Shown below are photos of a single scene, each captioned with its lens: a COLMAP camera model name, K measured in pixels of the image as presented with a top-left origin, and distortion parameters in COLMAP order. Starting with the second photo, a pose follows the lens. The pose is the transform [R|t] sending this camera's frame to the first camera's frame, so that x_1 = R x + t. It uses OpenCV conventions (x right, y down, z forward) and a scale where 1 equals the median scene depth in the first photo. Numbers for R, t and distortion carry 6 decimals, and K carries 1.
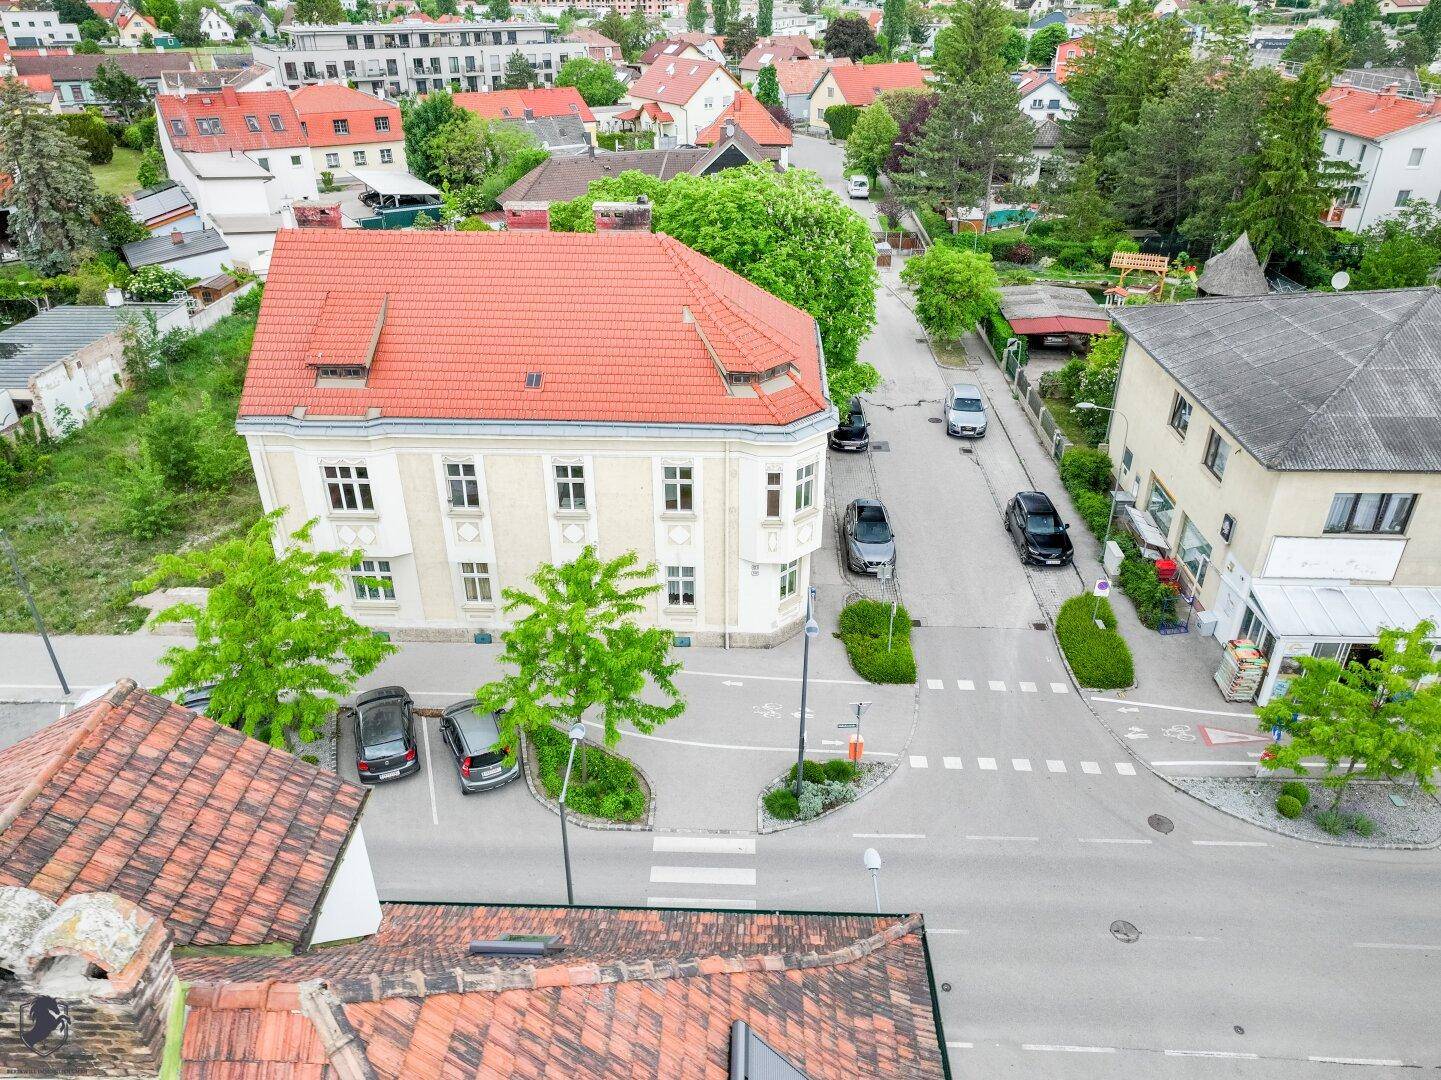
lens RADIAL K [[1023.3, 0, 720.5], [0, 1023.3, 540.0], [0, 0, 1]] dist [-0.000673, 0.020335]
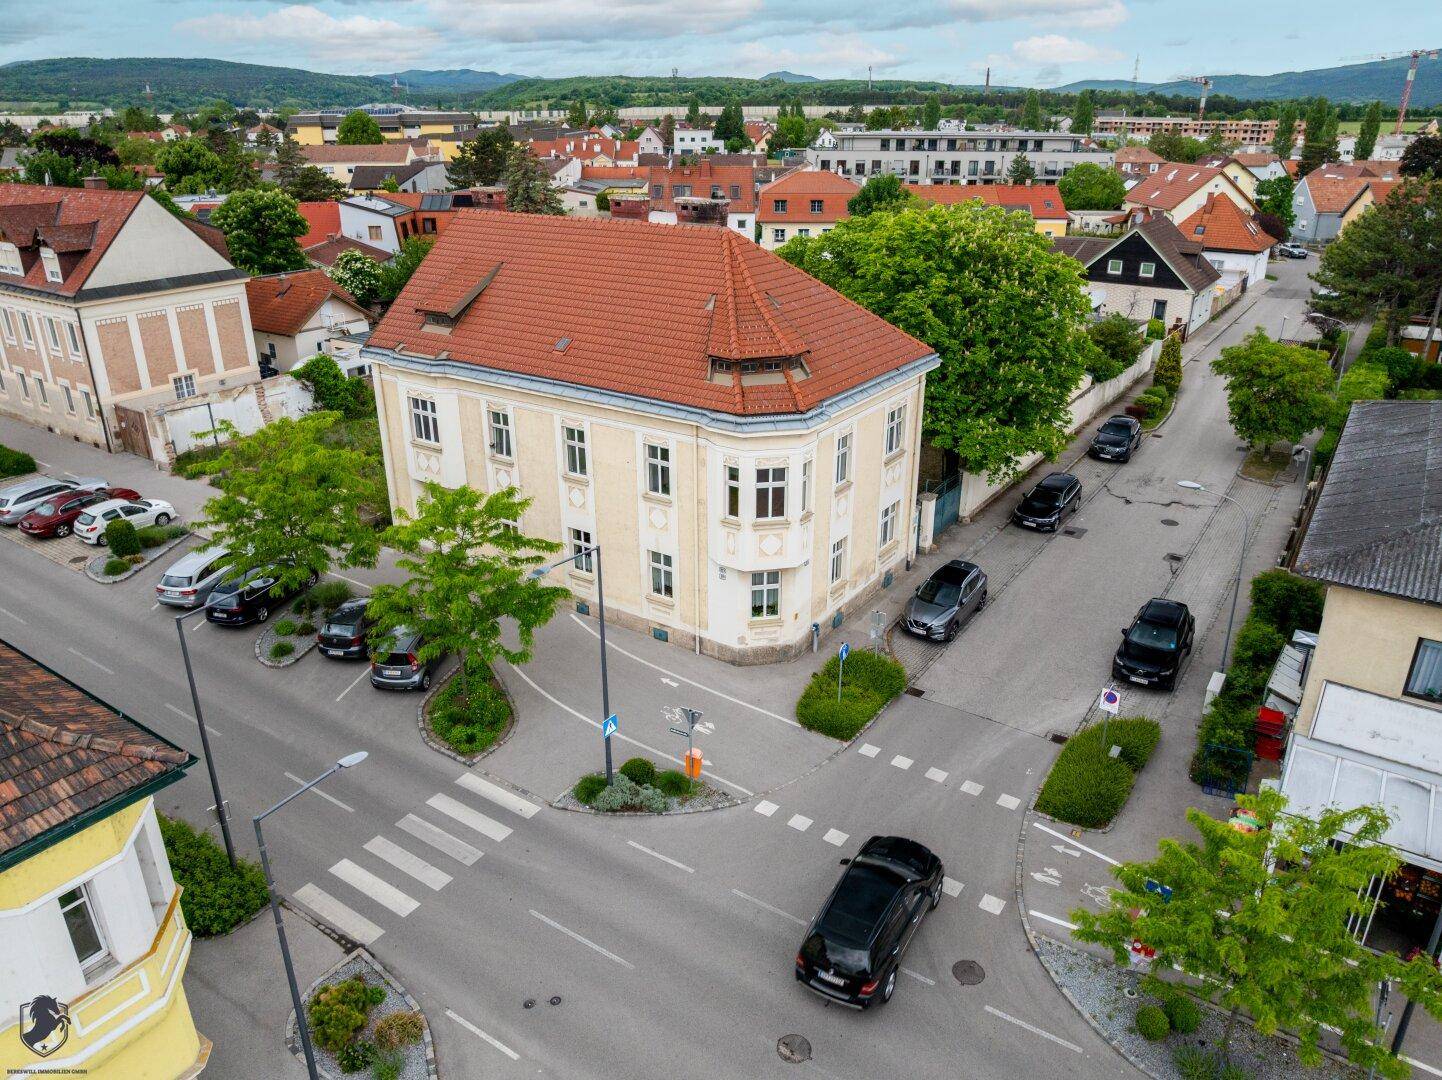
lens RADIAL K [[1022.4, 0, 721.0], [0, 1022.4, 540.0], [0, 0, 1]] dist [-0.039192, 0.011651]
pose [[0.845691, 0.207739, -0.491580, 0.502439], [-0.258764, 0.965221, -0.037268, 0.036067], [0.466742, 0.158720, 0.870035, 0.177904]]
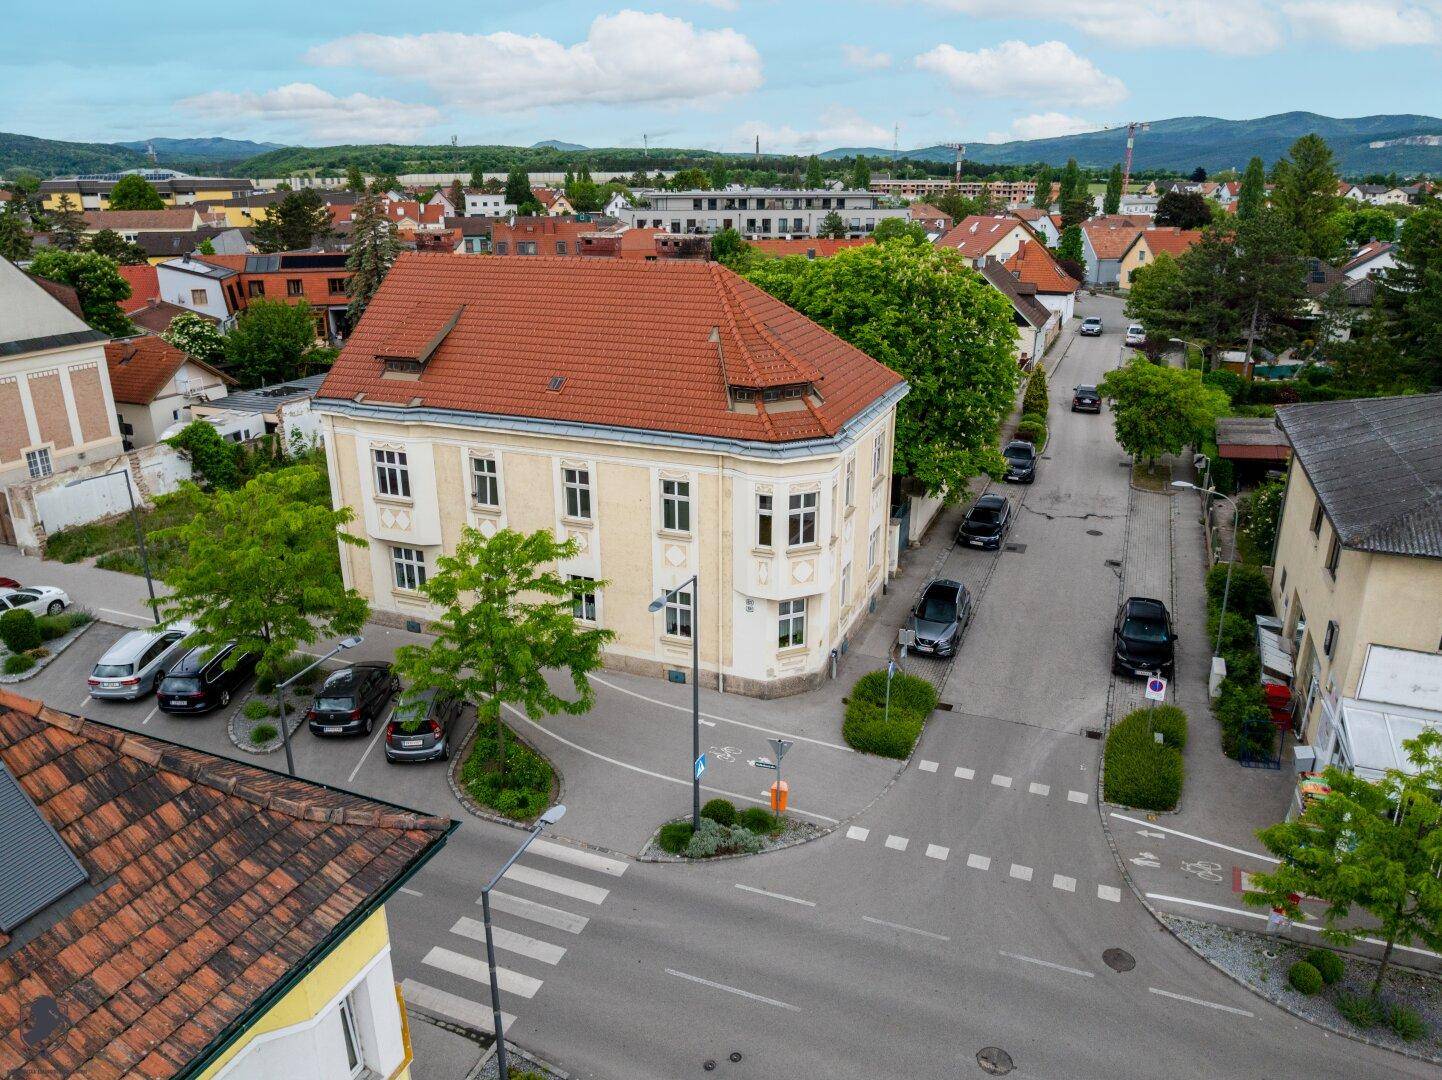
lens RADIAL K [[1022.4, 0, 721.0], [0, 1022.4, 540.0], [0, 0, 1]] dist [-0.039192, 0.011651]
pose [[0.939028, 0.115402, -0.323895, 0.310567], [-0.167128, 0.976421, -0.136640, 0.105001], [0.300489, 0.182441, 0.936174, 0.115396]]
